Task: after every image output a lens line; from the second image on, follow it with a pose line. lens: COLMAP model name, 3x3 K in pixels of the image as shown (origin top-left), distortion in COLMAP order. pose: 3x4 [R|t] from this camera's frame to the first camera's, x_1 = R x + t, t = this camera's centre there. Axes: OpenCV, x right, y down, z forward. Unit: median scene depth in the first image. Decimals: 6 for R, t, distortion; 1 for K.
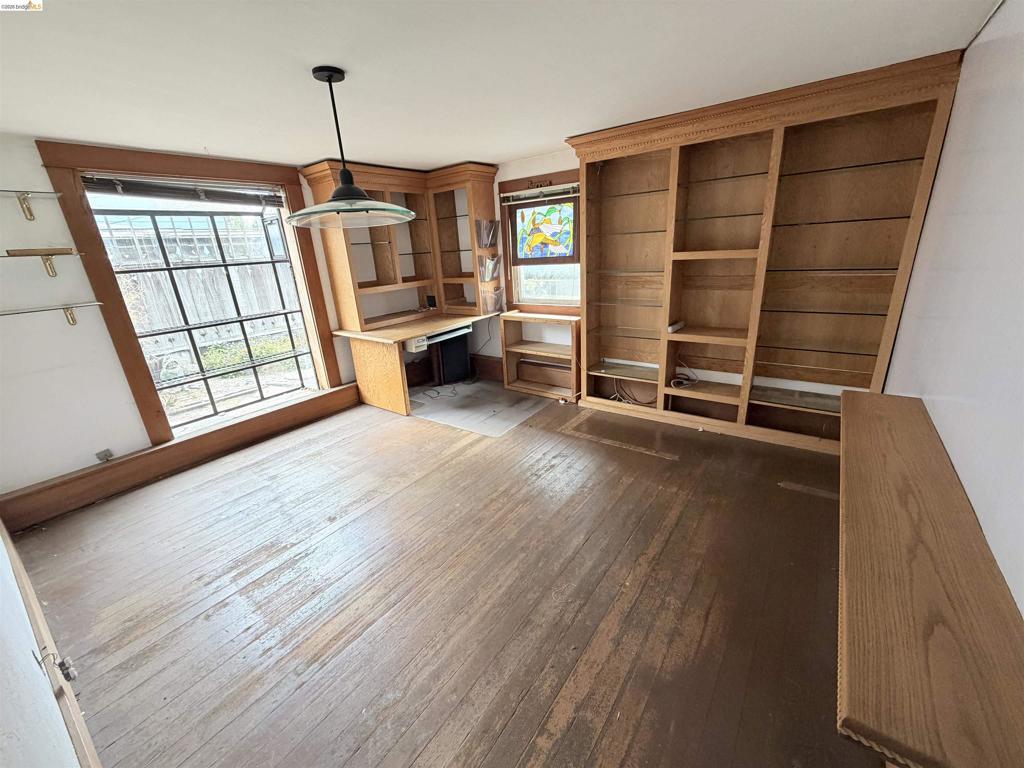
lens RADIAL K [[410.7, 0, 508.3], [0, 410.7, 381.2], [0, 0, 1]] dist [0.001419, -0.000681]
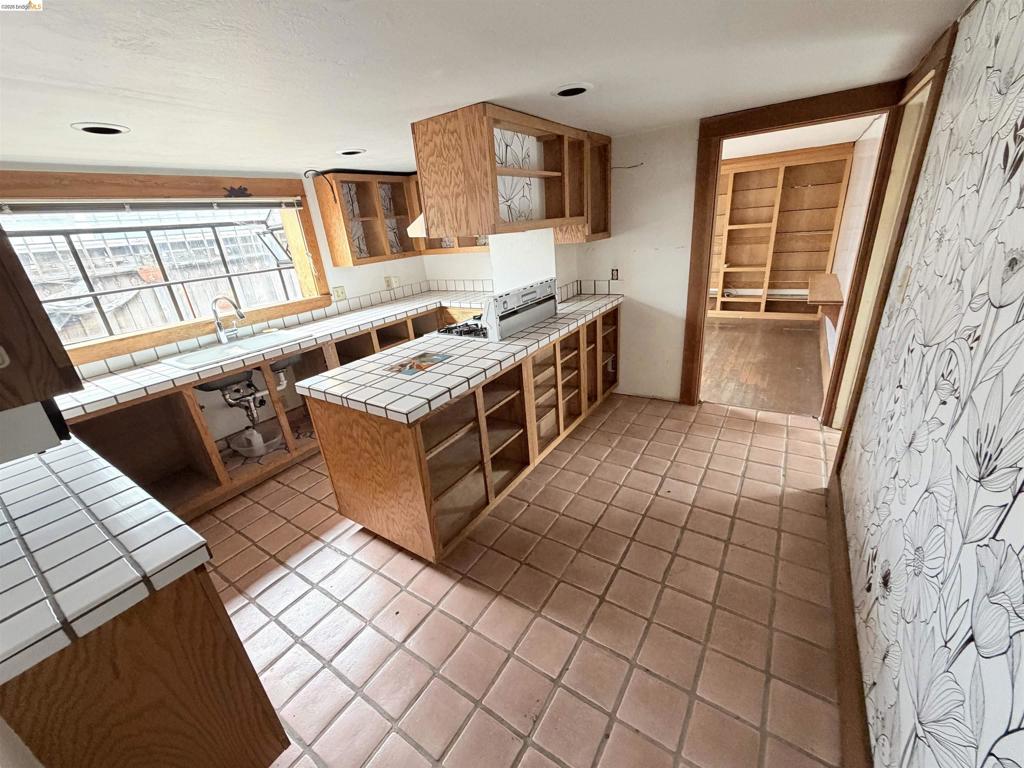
lens RADIAL K [[410.7, 0, 507.6], [0, 410.7, 382.9], [0, 0, 1]] dist [0.001419, -0.000681]
pose [[0.998164, -0.036712, 0.048172, -0.789264], [0.035355, 0.998962, 0.028718, 0.352687], [-0.049176, -0.026962, 0.998426, -0.956193]]
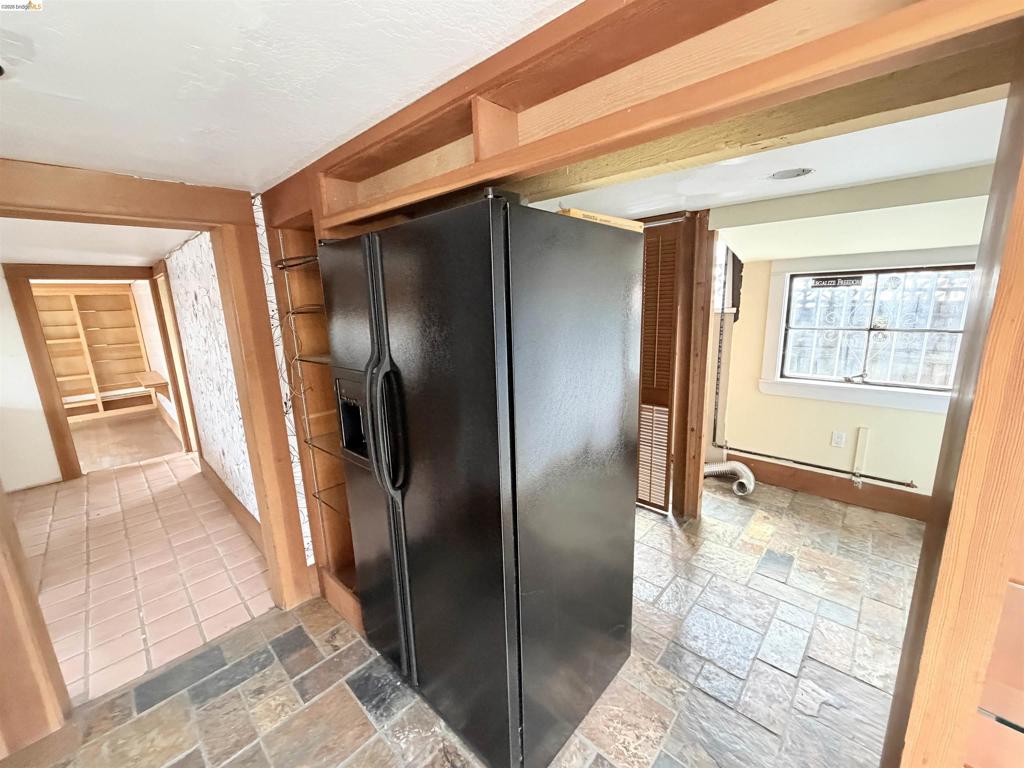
lens RADIAL K [[410.7, 0, 506.9], [0, 410.7, 385.3], [0, 0, 1]] dist [0.001419, -0.000681]
pose [[0.130966, -0.141210, 0.981278, -1.373798], [0.354509, 0.931028, 0.086664, 0.575405], [-0.925835, 0.336522, 0.171994, -1.541683]]
